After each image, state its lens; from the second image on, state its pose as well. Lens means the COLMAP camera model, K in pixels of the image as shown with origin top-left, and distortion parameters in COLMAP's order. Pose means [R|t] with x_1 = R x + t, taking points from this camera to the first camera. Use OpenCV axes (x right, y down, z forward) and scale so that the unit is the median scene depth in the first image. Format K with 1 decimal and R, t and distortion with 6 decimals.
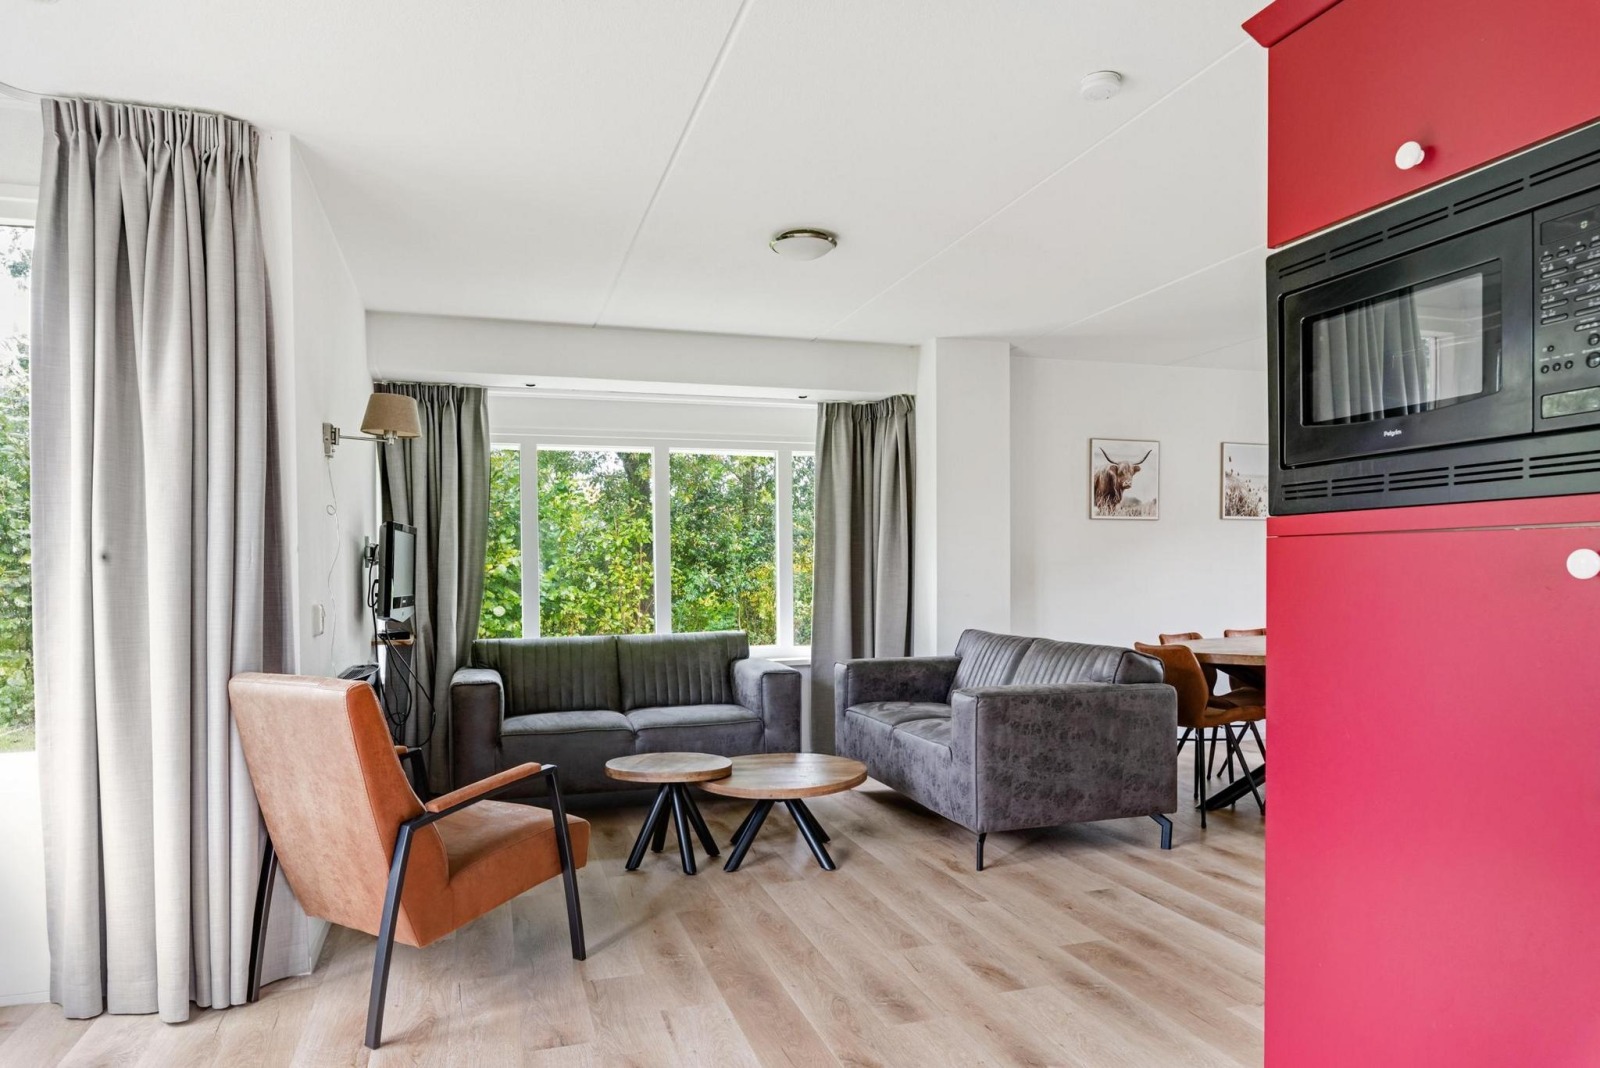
lens RADIAL K [[1003.5, 0, 800.6], [0, 1003.5, 556.5], [0, 0, 1]] dist [0.000310, 0.000484]
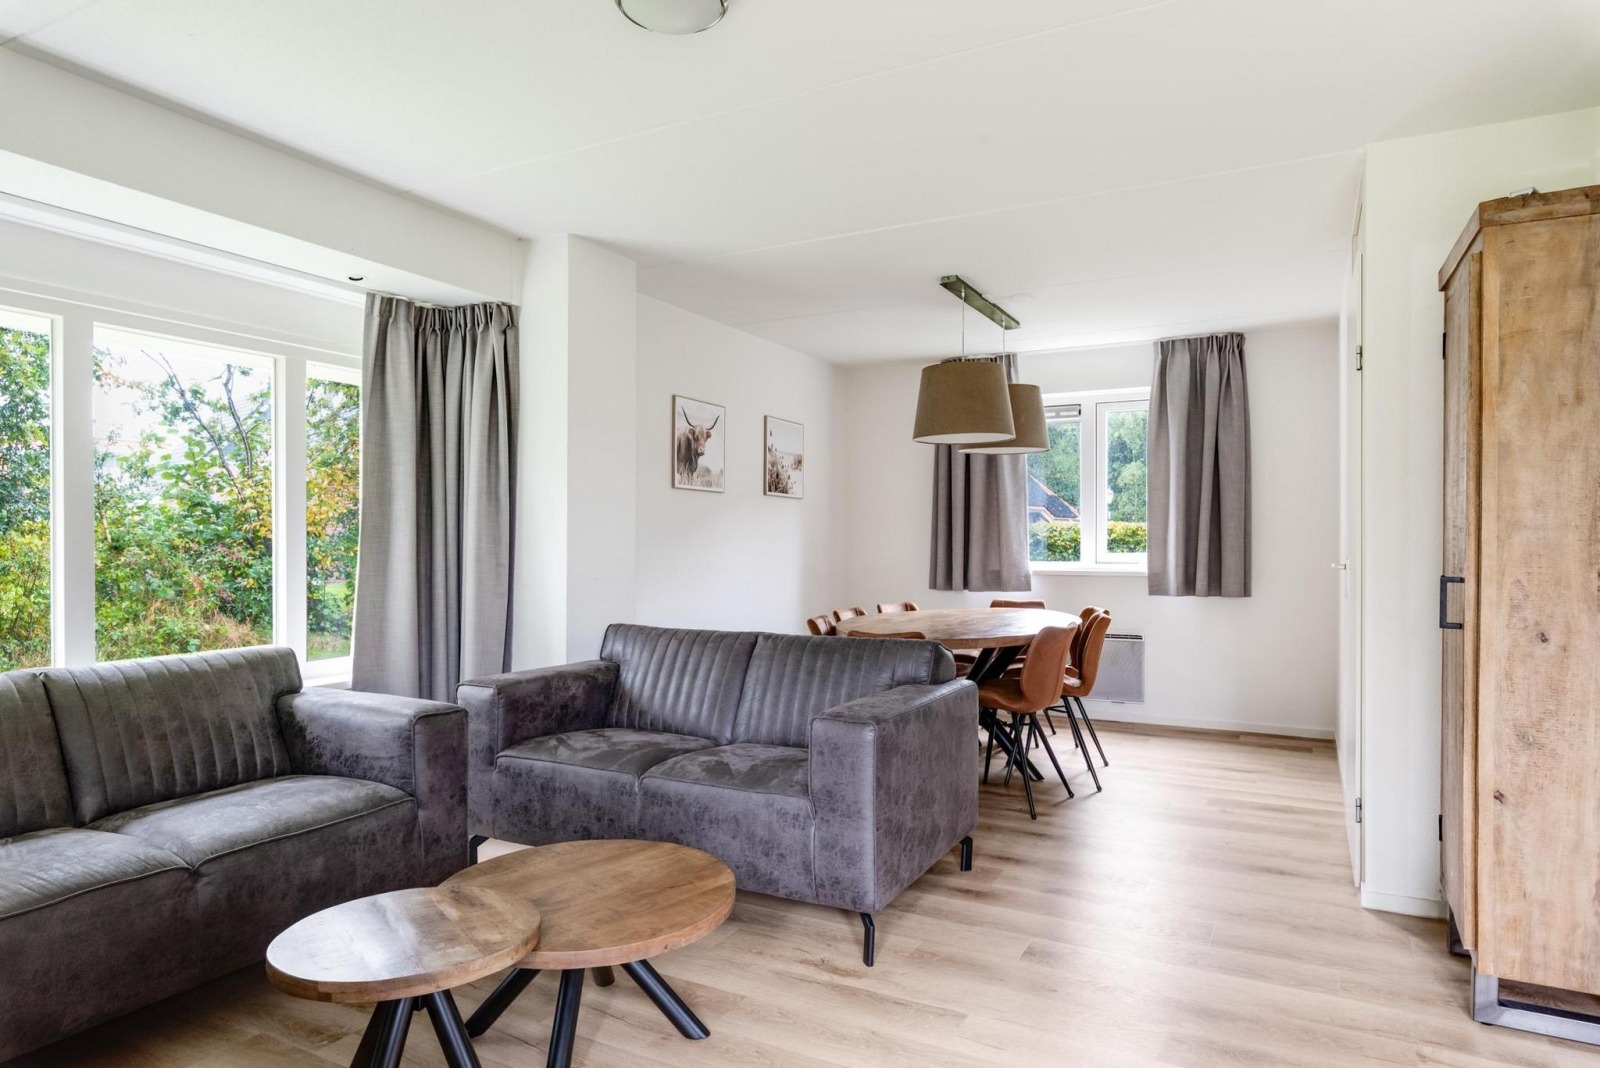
lens RADIAL K [[959.3, 0, 800.0], [0, 959.3, 534.0], [0, 0, 1]] dist [0.002068, -0.001145]
pose [[0.725233, 0.014099, 0.688359, -0.209998], [-0.012613, 0.999895, -0.007191, 0.007263], [-0.688387, -0.003467, 0.725335, 0.341755]]
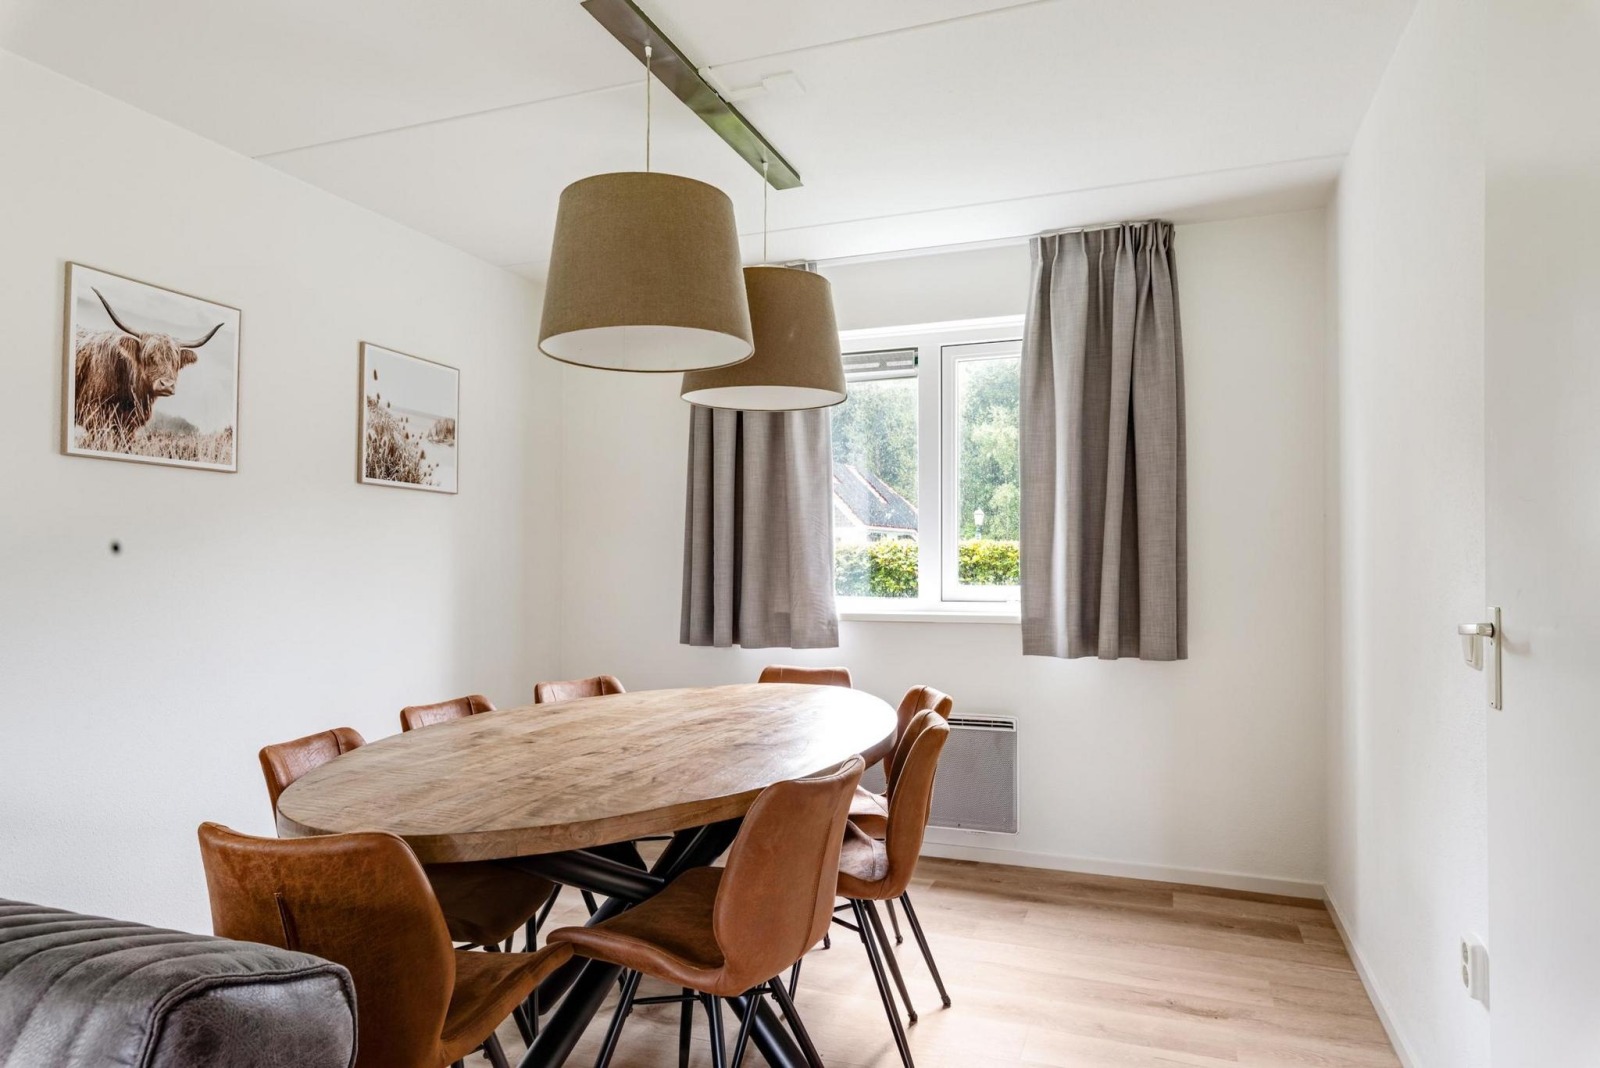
lens RADIAL K [[1003.5, 0, 800.6], [0, 1003.5, 556.5], [0, 0, 1]] dist [0.000310, 0.000484]
pose [[0.627973, 0.015789, 0.778075, 0.167050], [-0.011670, 0.999873, -0.010871, 0.005580], [-0.778147, -0.002253, 0.628078, 0.531036]]
